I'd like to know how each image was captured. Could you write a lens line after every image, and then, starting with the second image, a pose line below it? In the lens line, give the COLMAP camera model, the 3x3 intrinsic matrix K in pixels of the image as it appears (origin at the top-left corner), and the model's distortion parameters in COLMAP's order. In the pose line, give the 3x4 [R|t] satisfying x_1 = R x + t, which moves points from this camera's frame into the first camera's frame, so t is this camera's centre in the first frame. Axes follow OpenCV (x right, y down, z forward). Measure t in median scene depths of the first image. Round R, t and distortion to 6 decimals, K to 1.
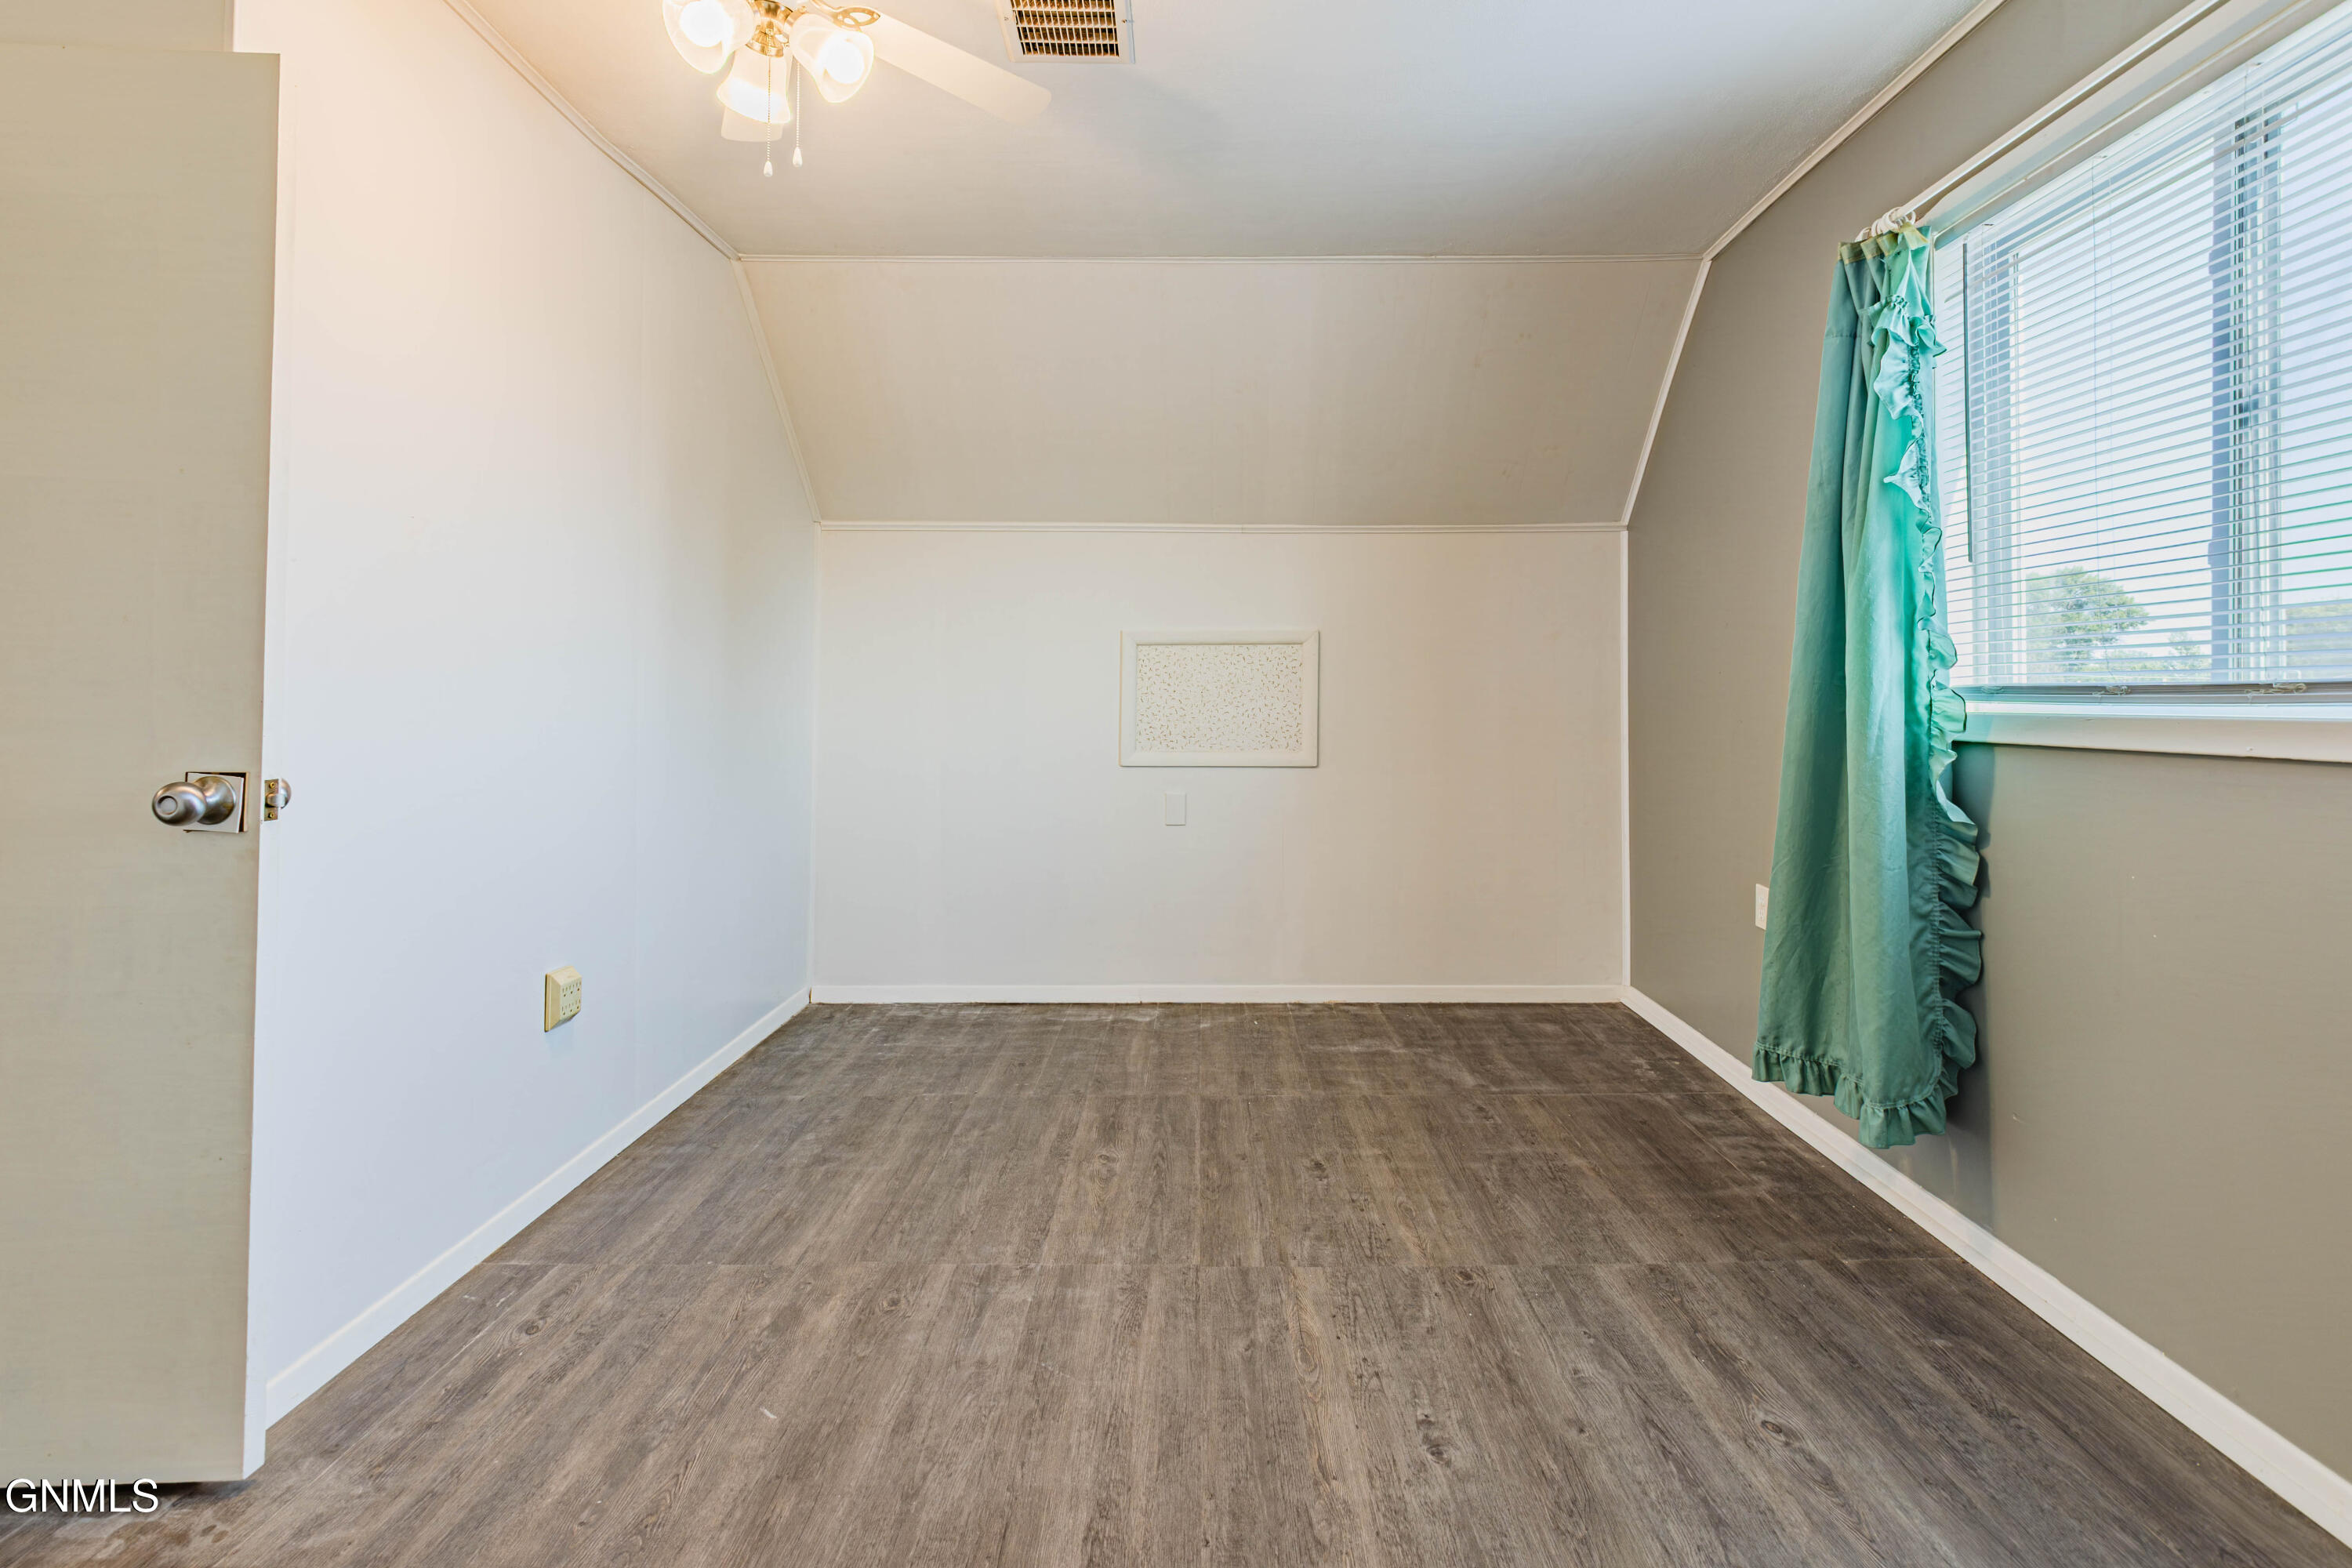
lens RADIAL K [[1117.0, 0, 1187.1], [0, 1117.0, 689.4], [0, 0, 1]] dist [0.008456, -0.008481]
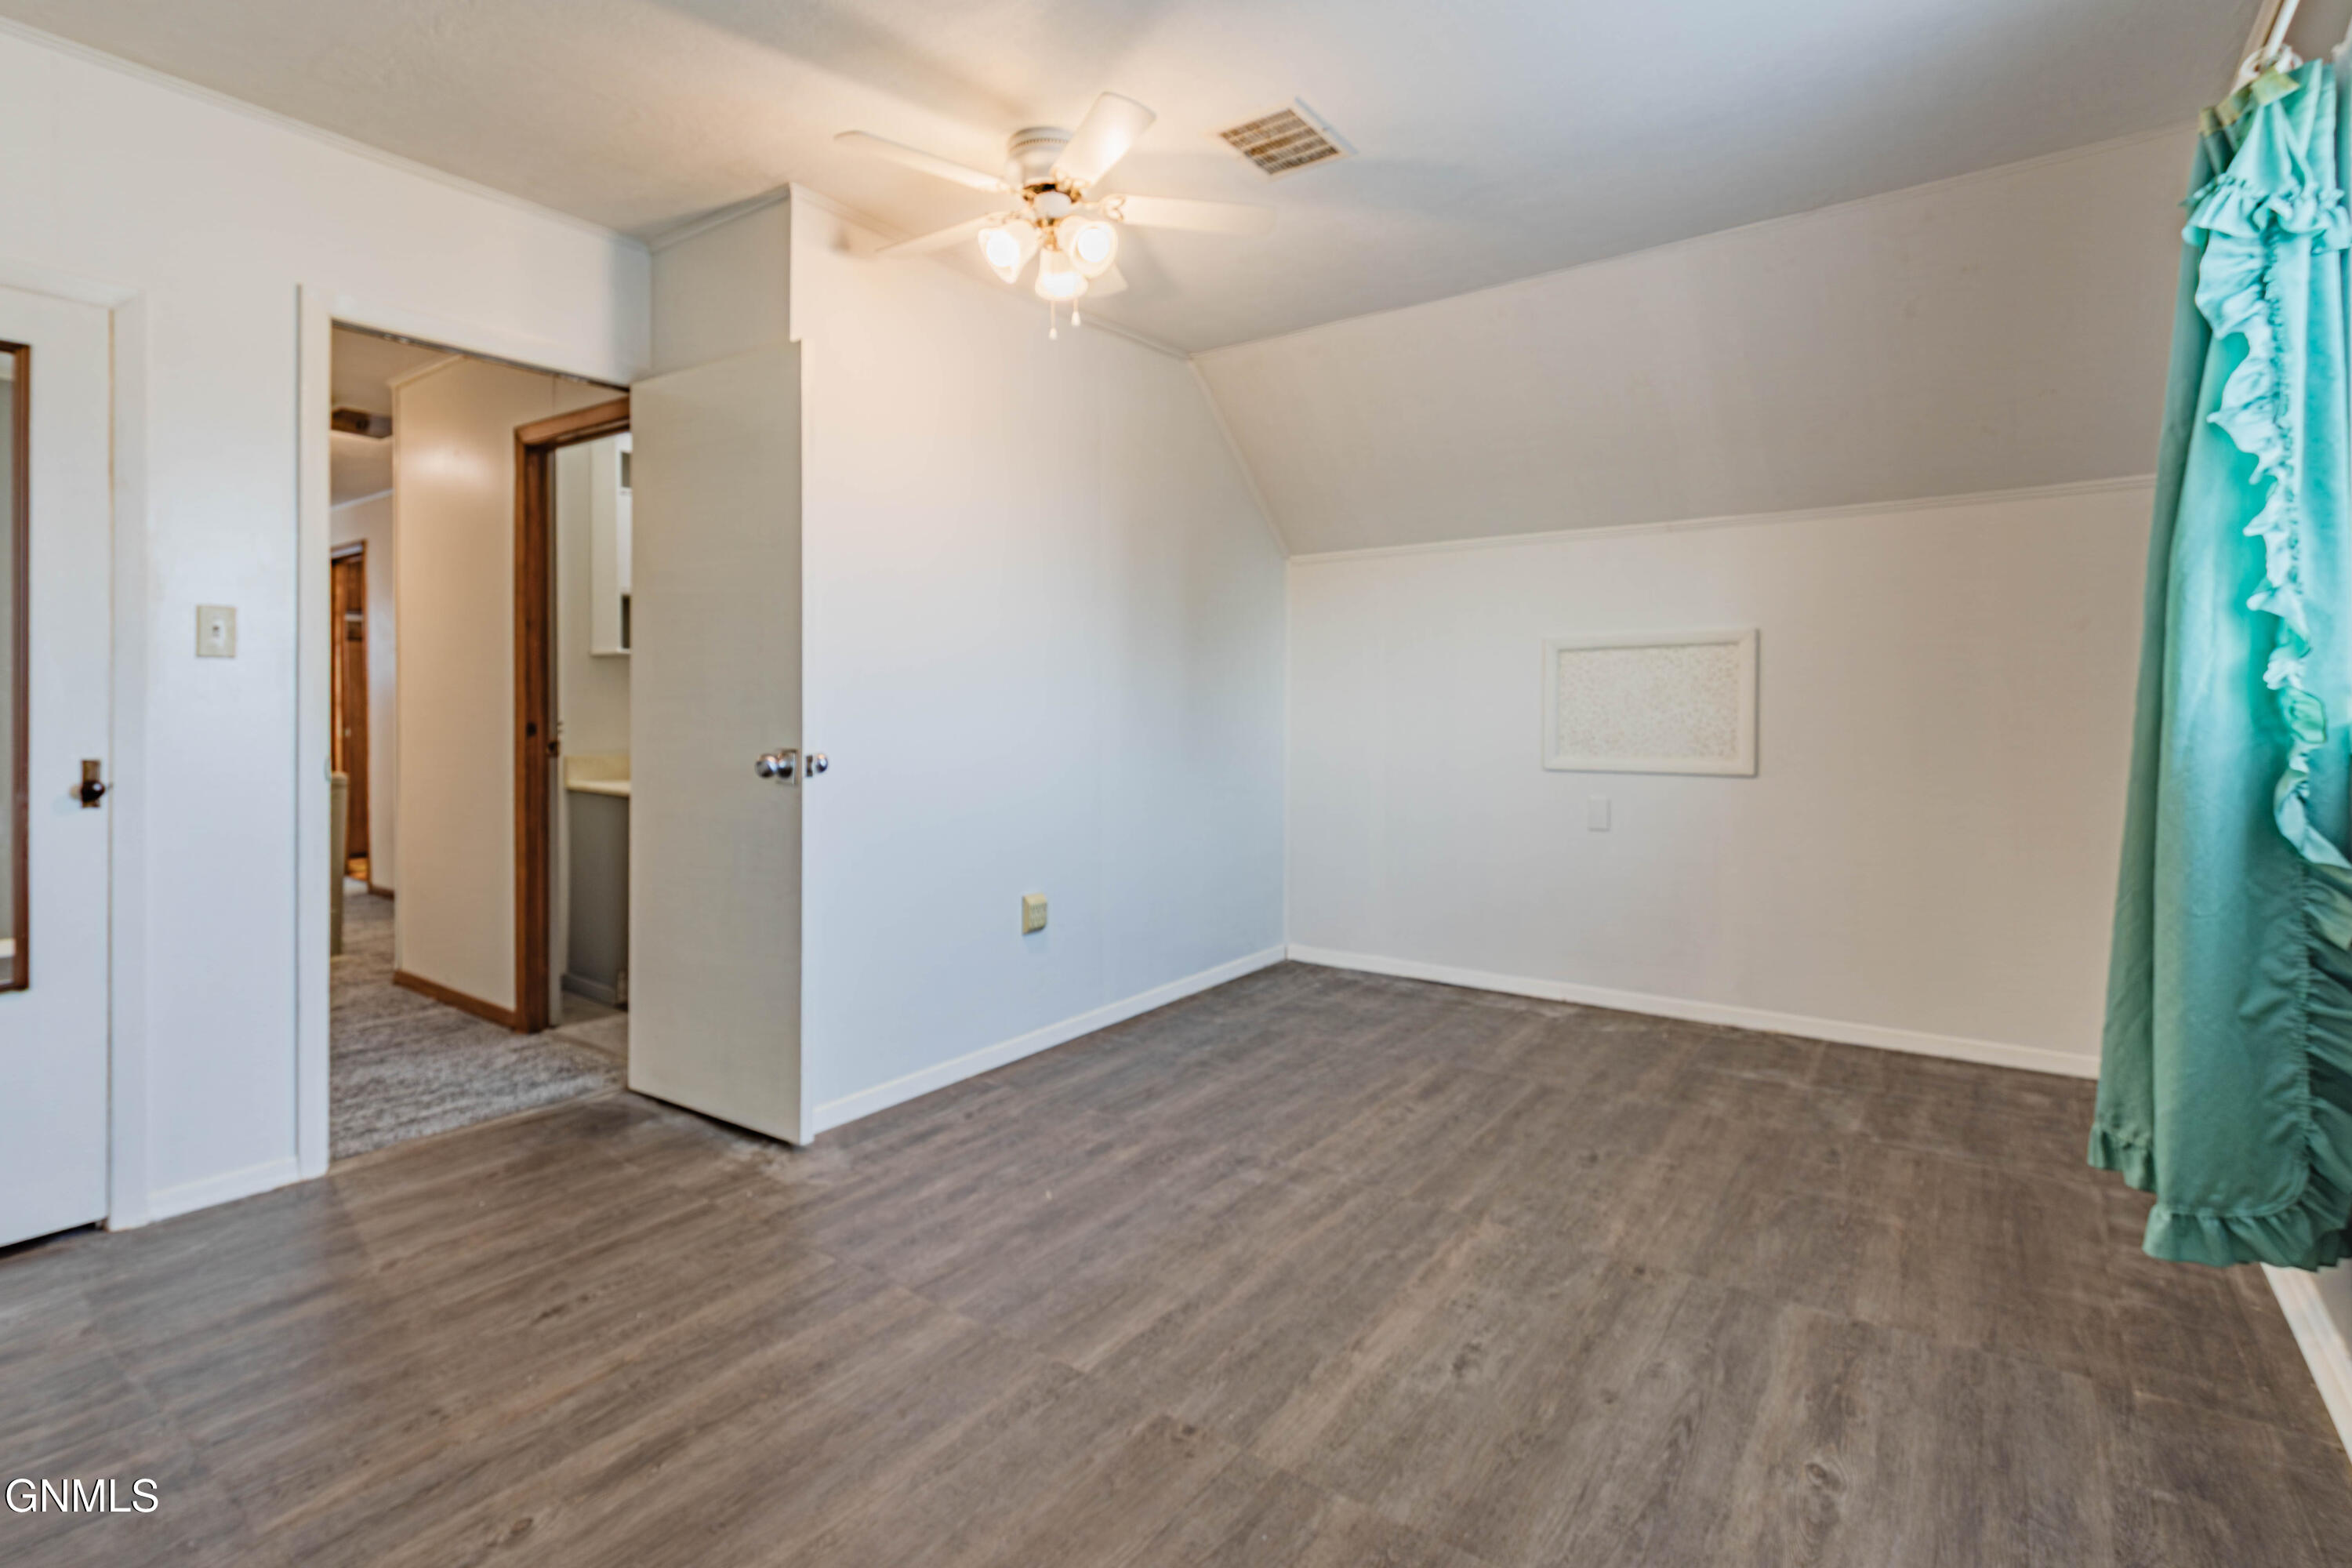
lens RADIAL K [[1106.3, 0, 1176.6], [0, 1106.3, 723.1], [0, 0, 1]] dist [0.002643, -0.001422]
pose [[0.808341, 0.003547, -0.588704, 0.496177], [0.011266, 0.999706, 0.021493, 0.000021], [0.588607, -0.024006, 0.808063, -0.047974]]
